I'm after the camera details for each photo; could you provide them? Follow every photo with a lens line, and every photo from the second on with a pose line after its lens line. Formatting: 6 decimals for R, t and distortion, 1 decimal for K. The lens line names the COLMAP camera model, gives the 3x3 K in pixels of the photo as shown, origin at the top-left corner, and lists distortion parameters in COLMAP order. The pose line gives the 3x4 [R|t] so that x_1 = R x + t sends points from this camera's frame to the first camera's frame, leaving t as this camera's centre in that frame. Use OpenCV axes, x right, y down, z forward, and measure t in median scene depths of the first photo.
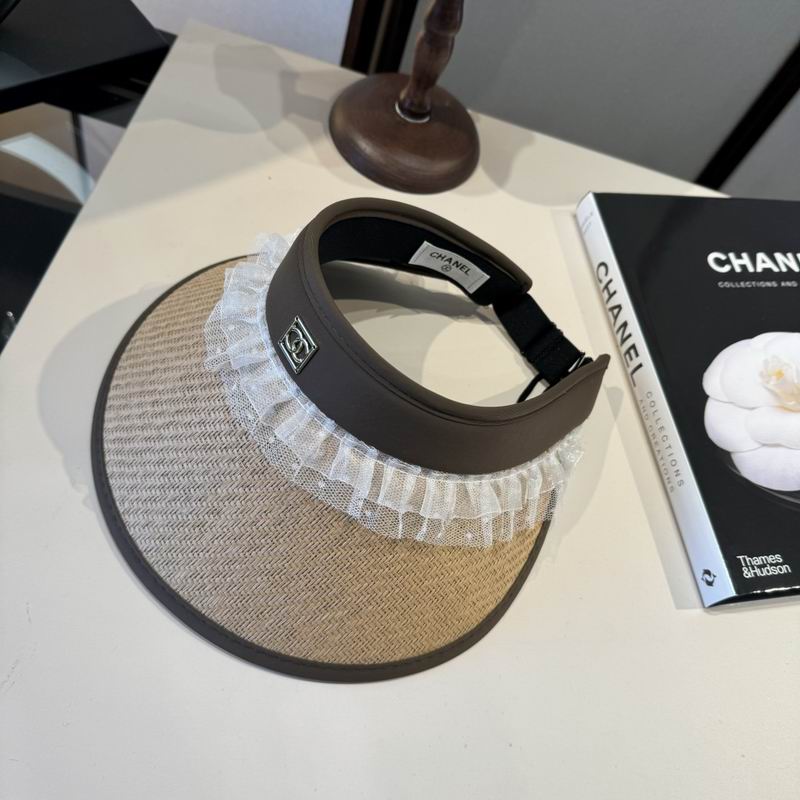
lens RADIAL K [[815.2, 0, 405.7], [0, 815.2, 400.1], [0, 0, 1]] dist [-0.011711, -0.028777]
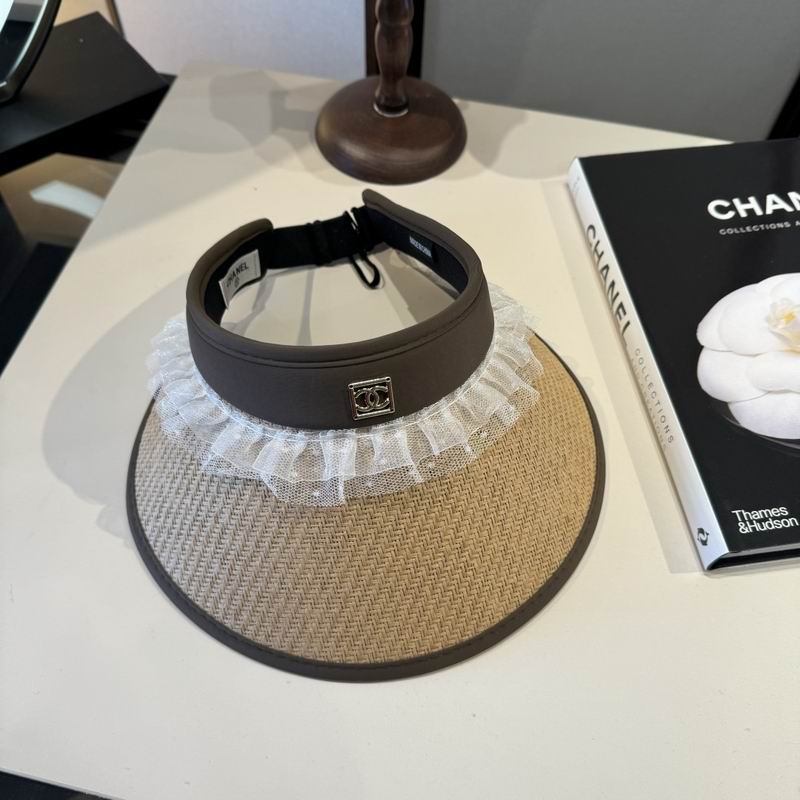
lens RADIAL K [[807.1, 0, 397.1], [0, 807.1, 395.3], [0, 0, 1]] dist [-0.020966, -0.014881]
pose [[0.975042, -0.093479, -0.201385, 0.193743], [0.083413, 0.994830, -0.057919, 0.068852], [0.205758, 0.039676, 0.977798, 0.024998]]
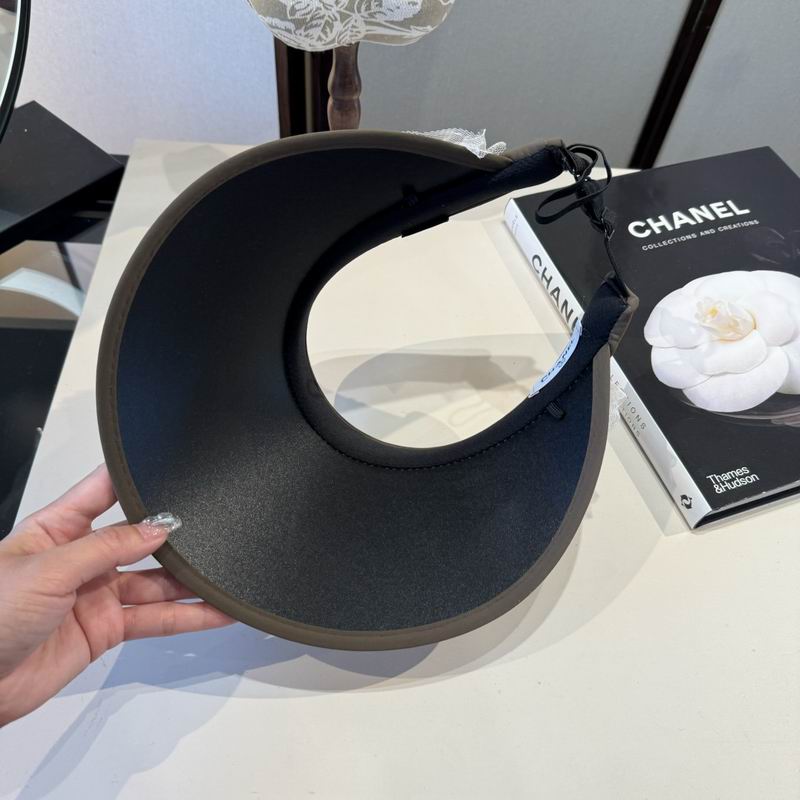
lens RADIAL K [[804.4, 0, 402.8], [0, 804.4, 388.3], [0, 0, 1]] dist [0.071793, -0.197958]
pose [[0.970926, -0.237294, -0.031542, 0.056300], [0.234485, 0.969288, -0.074141, 0.049309], [0.048166, 0.064589, 0.996749, -0.109897]]
